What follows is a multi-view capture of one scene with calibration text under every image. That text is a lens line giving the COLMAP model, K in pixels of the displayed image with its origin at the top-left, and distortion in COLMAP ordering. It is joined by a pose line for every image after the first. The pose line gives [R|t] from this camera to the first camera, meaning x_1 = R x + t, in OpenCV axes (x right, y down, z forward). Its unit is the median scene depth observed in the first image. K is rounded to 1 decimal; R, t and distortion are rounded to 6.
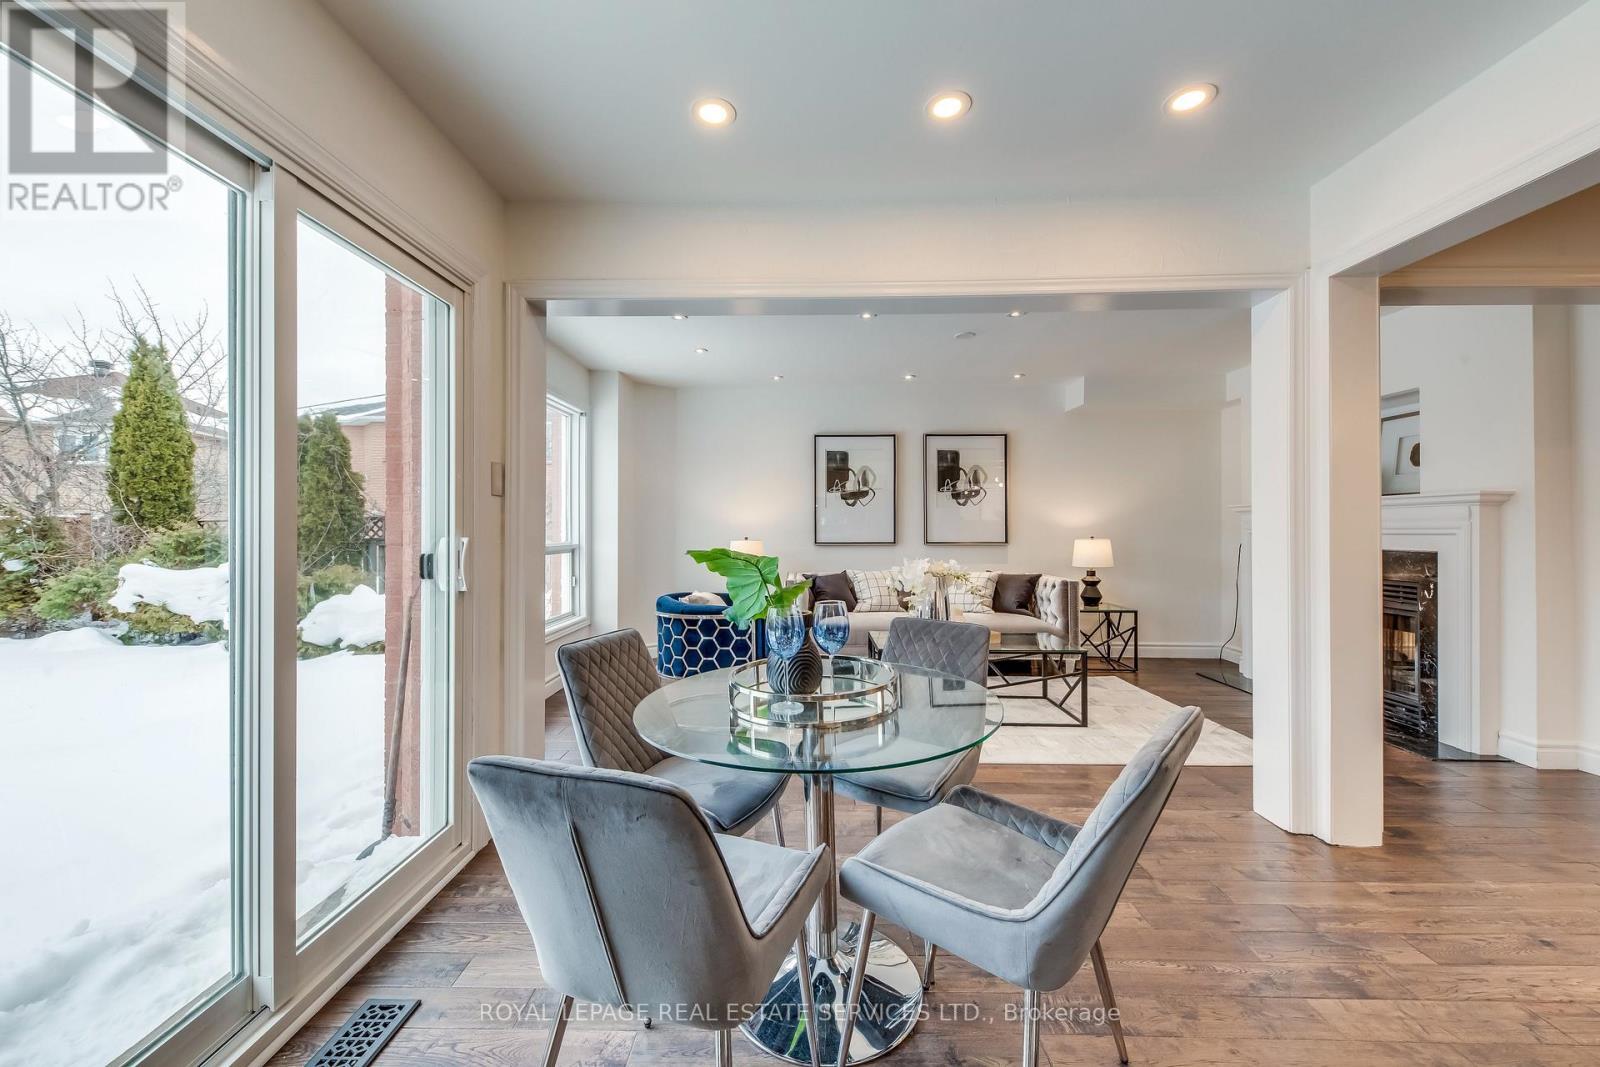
lens RADIAL K [[615.2, 0, 796.3], [0, 615.2, 524.9], [0, 0, 1]] dist [0.034987, -0.008146]
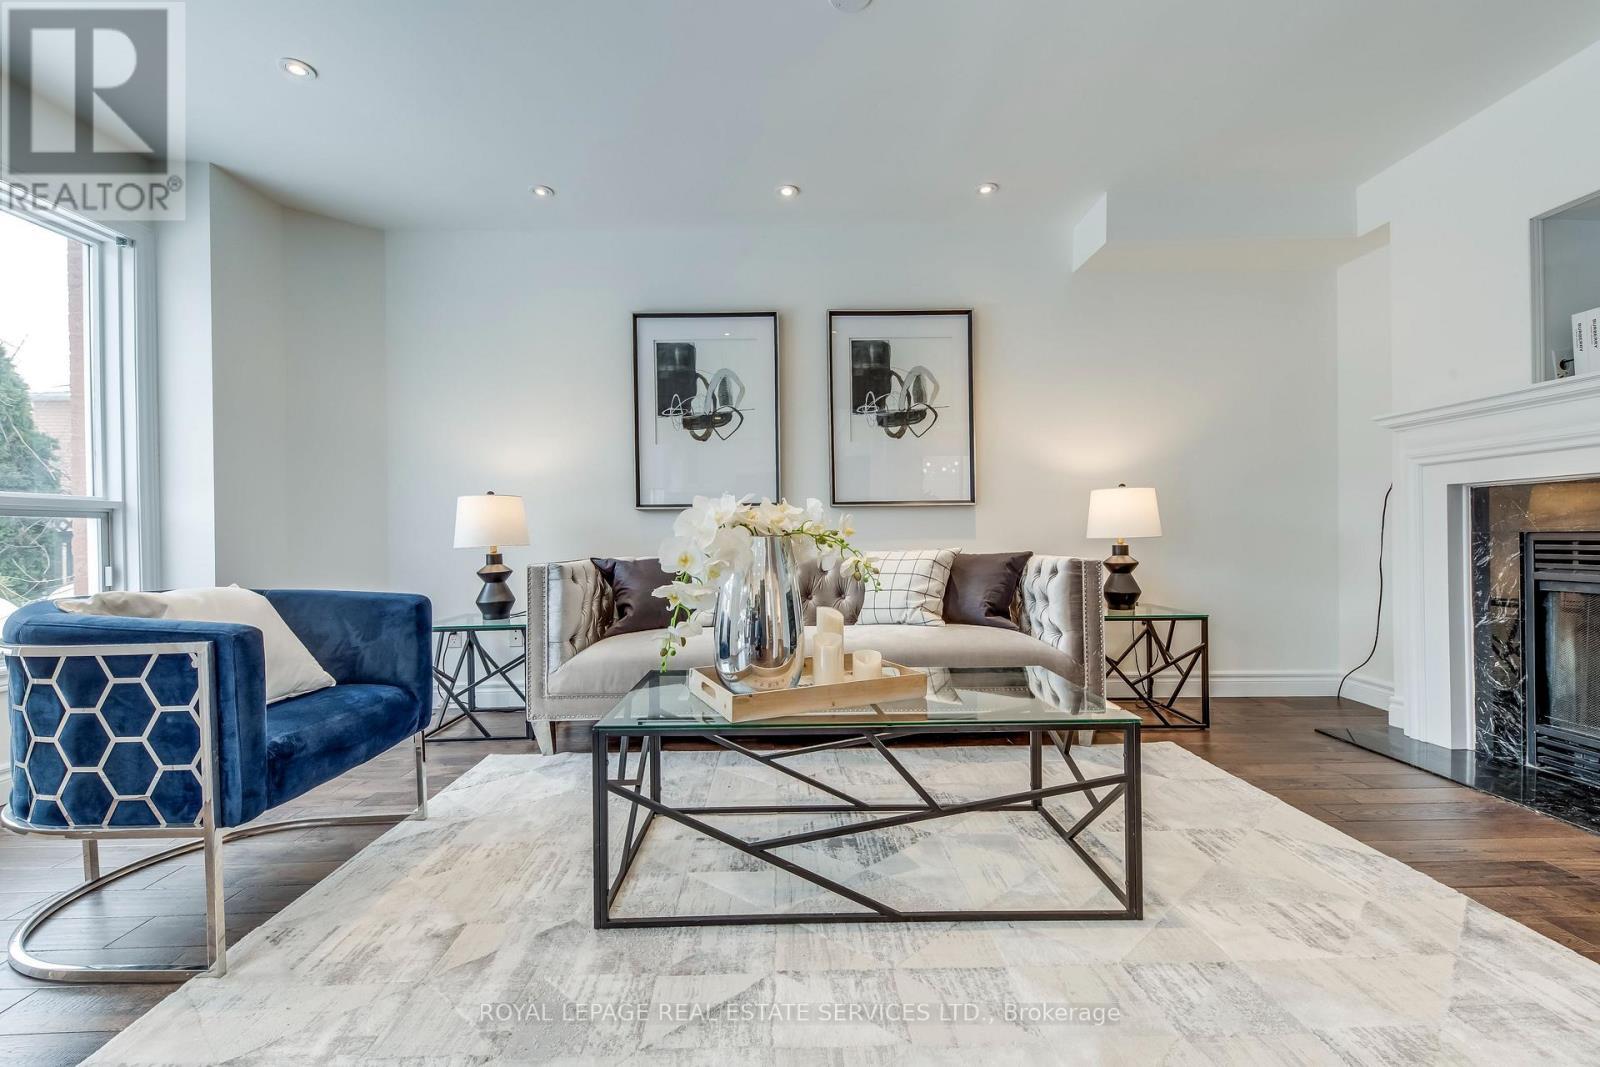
lens RADIAL K [[664.9, 0, 794.3], [0, 664.9, 539.1], [0, 0, 1]] dist [0.022701, -0.011264]
pose [[0.999633, -0.011711, 0.024441, 0.169939], [0.011470, 0.999885, 0.009949, 0.058866], [-0.024554, -0.009665, 0.999652, 0.411067]]
